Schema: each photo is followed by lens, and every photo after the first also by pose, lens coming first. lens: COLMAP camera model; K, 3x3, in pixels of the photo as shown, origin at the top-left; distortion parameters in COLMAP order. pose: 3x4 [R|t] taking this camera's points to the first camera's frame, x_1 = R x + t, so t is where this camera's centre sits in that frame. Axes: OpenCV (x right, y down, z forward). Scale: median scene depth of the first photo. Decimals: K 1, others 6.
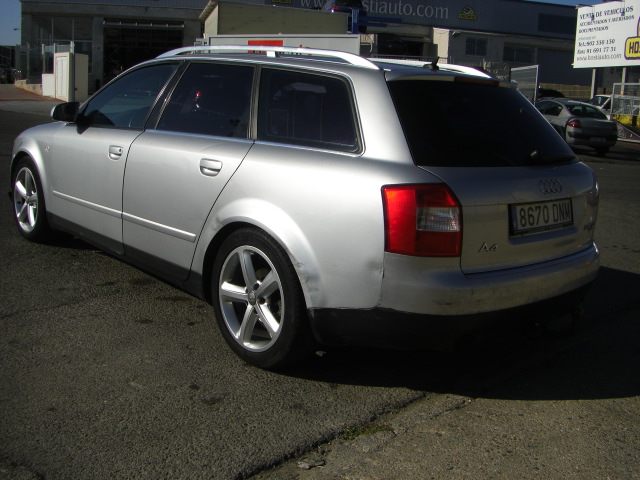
lens RADIAL K [[724.0, 0, 320.0], [0, 724.0, 240.0], [0, 0, 1]] dist [-0.208304, 0.196118]
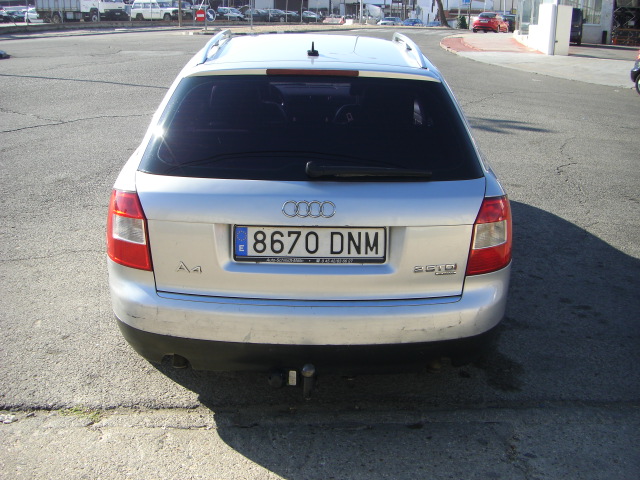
lens RADIAL K [[724.0, 0, 320.0], [0, 724.0, 240.0], [0, 0, 1]] dist [-0.208304, 0.196118]
pose [[0.738803, 0.161914, -0.654182, 0.884245], [-0.114347, 0.986752, 0.115089, -0.138331], [0.664150, -0.010224, 0.747530, 0.406822]]
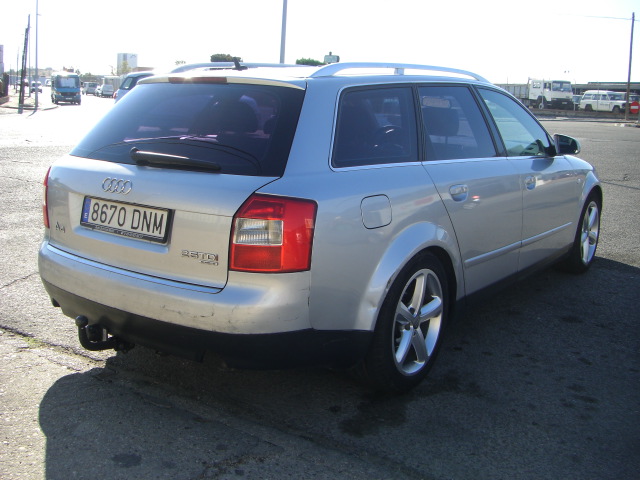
lens RADIAL K [[724.0, 0, 320.0], [0, 724.0, 240.0], [0, 0, 1]] dist [-0.208304, 0.196118]
pose [[0.190473, 0.142870, -0.971241, 1.306129], [-0.222273, 0.969936, 0.099087, -0.160376], [0.956198, 0.197007, 0.216503, 1.082149]]
